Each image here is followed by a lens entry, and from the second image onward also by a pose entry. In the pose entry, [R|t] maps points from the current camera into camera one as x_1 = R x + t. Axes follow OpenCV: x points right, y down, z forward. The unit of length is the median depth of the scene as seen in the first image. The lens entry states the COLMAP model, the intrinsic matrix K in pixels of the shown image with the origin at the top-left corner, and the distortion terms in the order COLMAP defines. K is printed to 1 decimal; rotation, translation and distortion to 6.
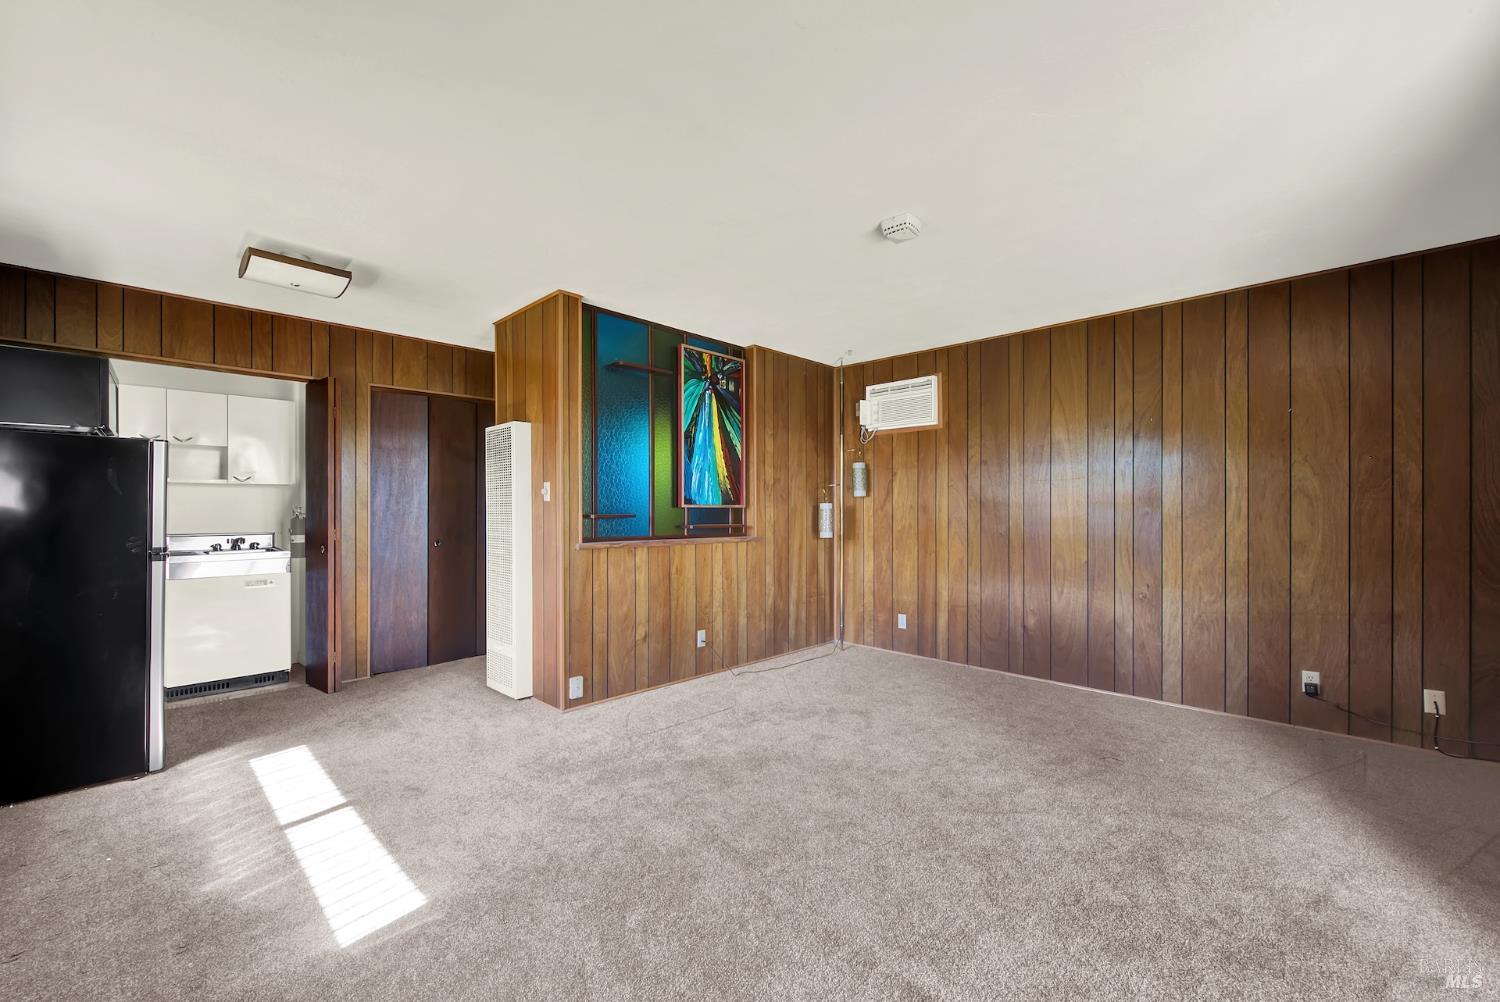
lens RADIAL K [[611.6, 0, 744.8], [0, 611.6, 506.5], [0, 0, 1]] dist [0.003994, -0.002685]
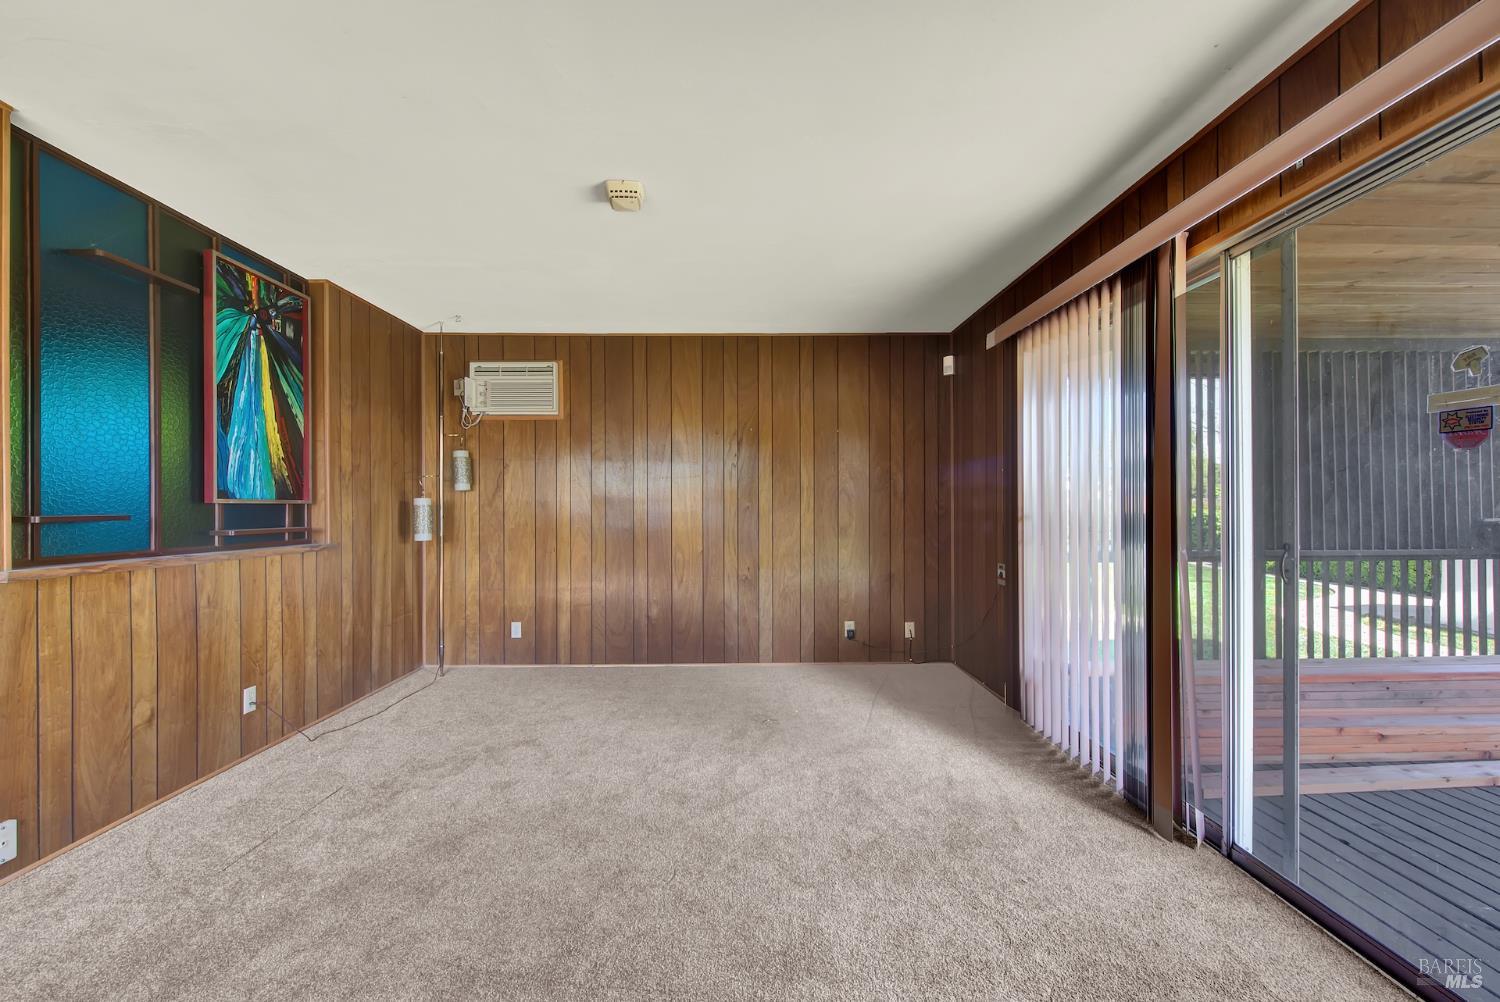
lens RADIAL K [[611.6, 0, 751.1], [0, 611.6, 503.9], [0, 0, 1]] dist [0.003994, -0.002685]
pose [[0.704639, -0.001722, 0.709564, -0.184902], [0.000640, 0.999998, 0.001791, 0.001241], [-0.709566, -0.000808, 0.704639, 0.161727]]
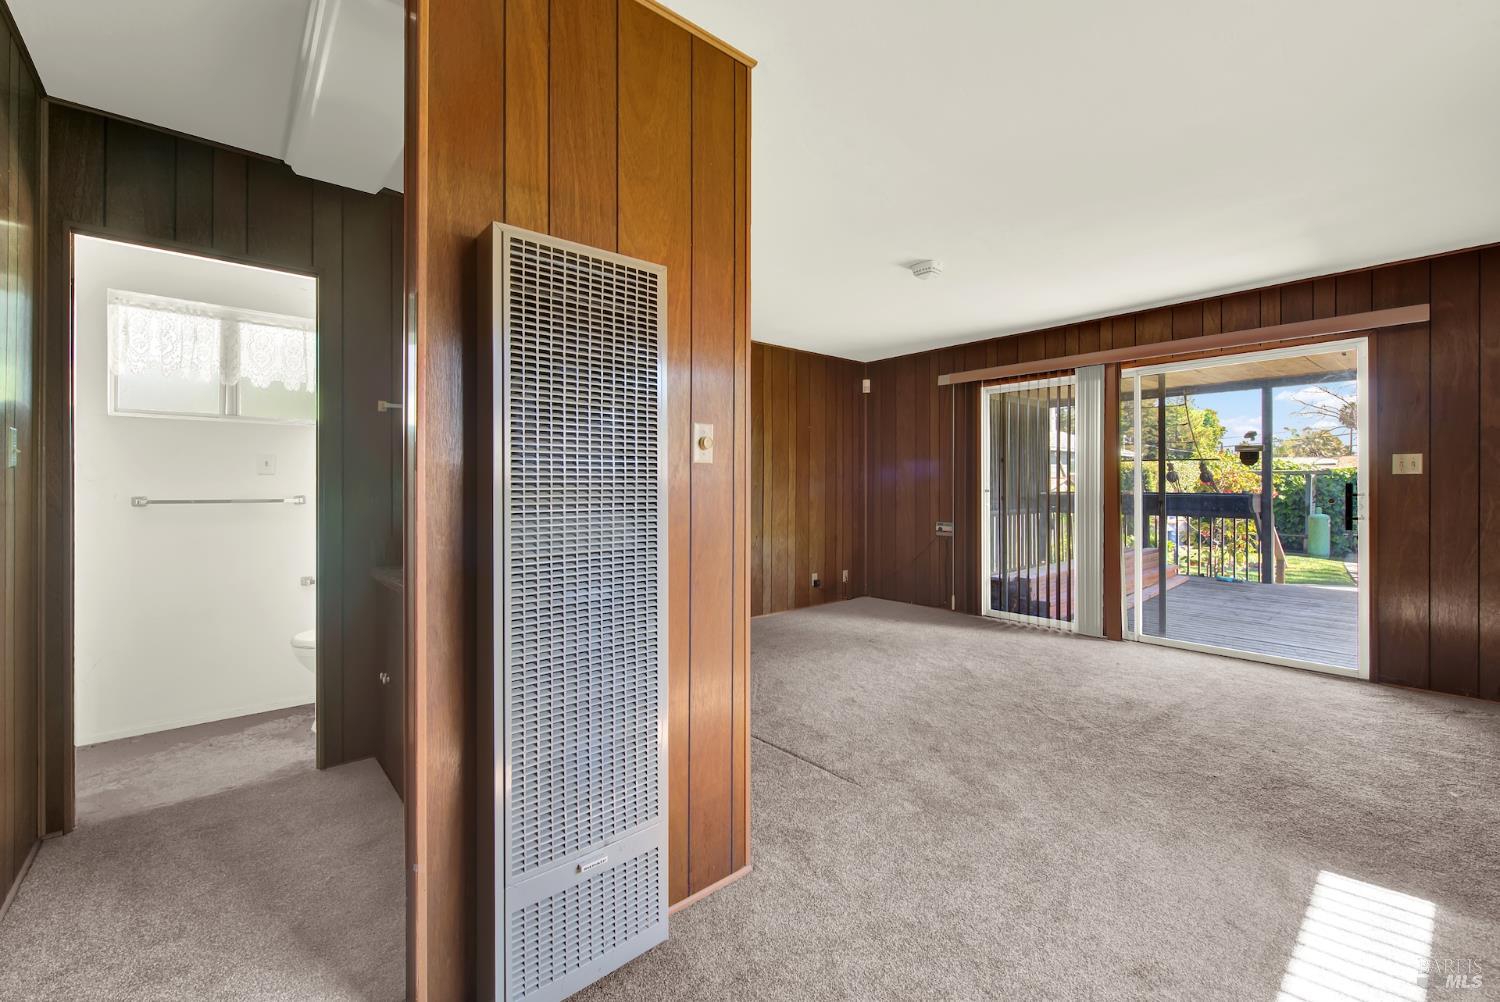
lens RADIAL K [[611.6, 0, 750.7], [0, 611.6, 491.0], [0, 0, 1]] dist [0.003994, -0.002685]
pose [[0.086419, -0.013708, 0.996165, -0.778954], [-0.002393, 0.999900, 0.013967, 0.000720], [-0.996256, -0.003590, 0.086377, 0.901988]]
